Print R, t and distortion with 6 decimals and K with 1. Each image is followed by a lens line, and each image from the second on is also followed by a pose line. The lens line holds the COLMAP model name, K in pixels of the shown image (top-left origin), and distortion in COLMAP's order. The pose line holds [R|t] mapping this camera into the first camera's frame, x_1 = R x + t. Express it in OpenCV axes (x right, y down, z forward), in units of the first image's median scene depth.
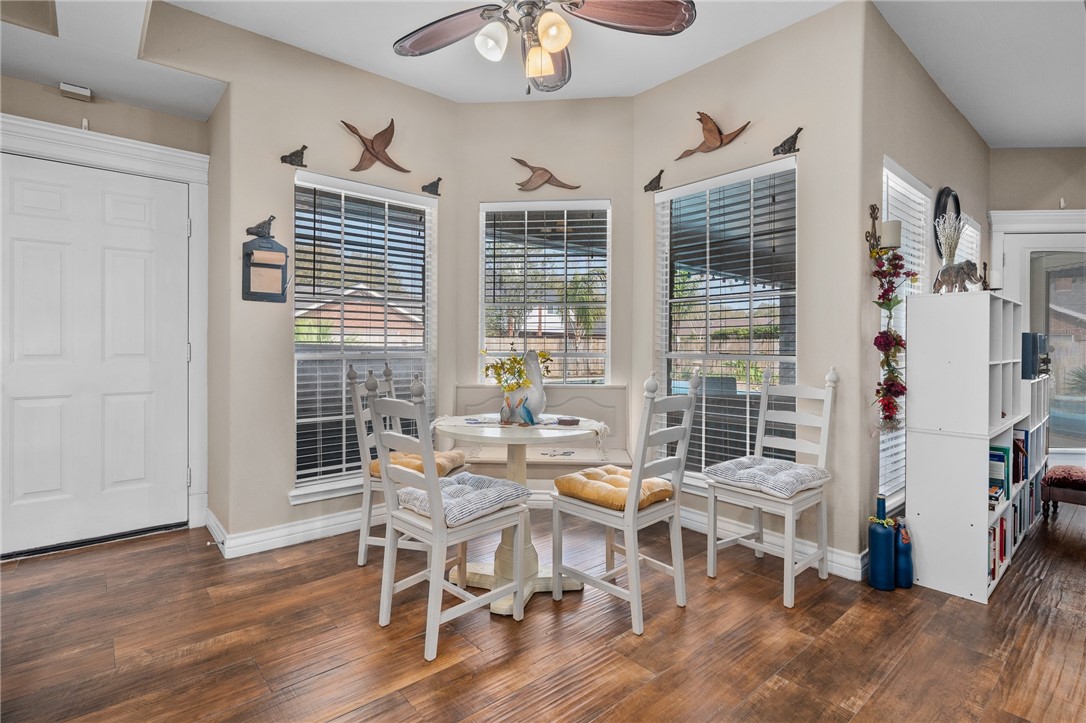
lens RADIAL K [[528.1, 0, 542.5], [0, 528.1, 345.9], [0, 0, 1]] dist [-0.000749, -0.000266]
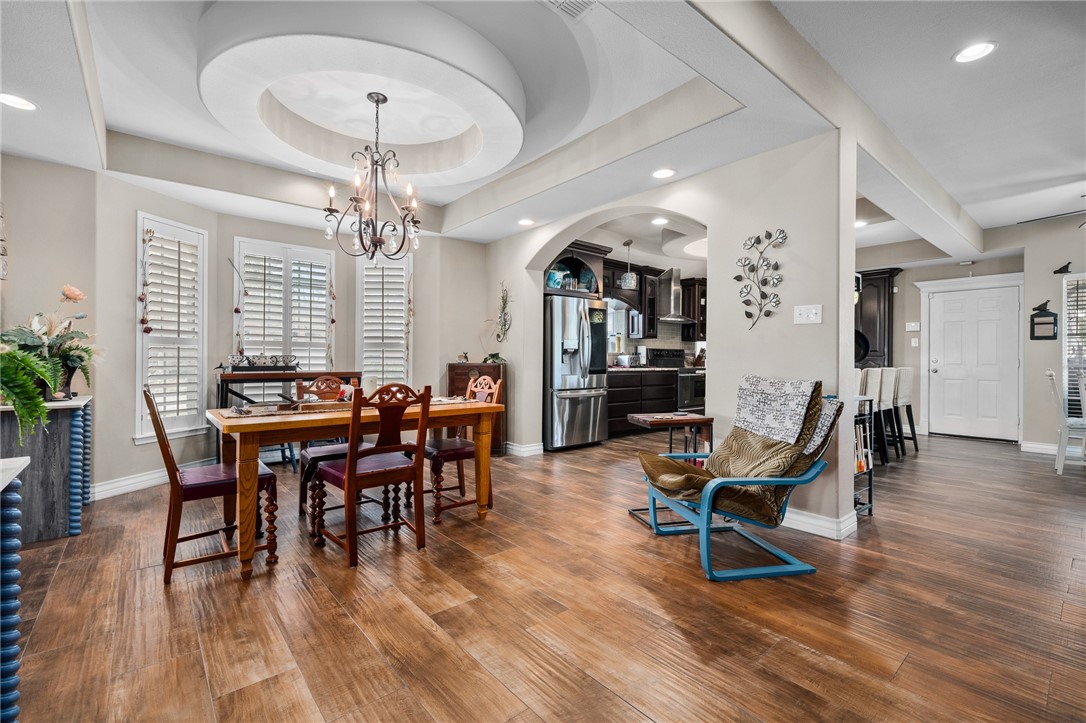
lens RADIAL K [[475.4, 0, 543.0], [0, 475.4, 361.5], [0, 0, 1]] dist [0.011911, 0.000286]
pose [[-0.012930, 0.000166, -0.999916, 1.514461], [-0.010253, 0.999947, 0.000298, 0.026159], [0.999864, 0.010256, -0.012928, -1.057440]]
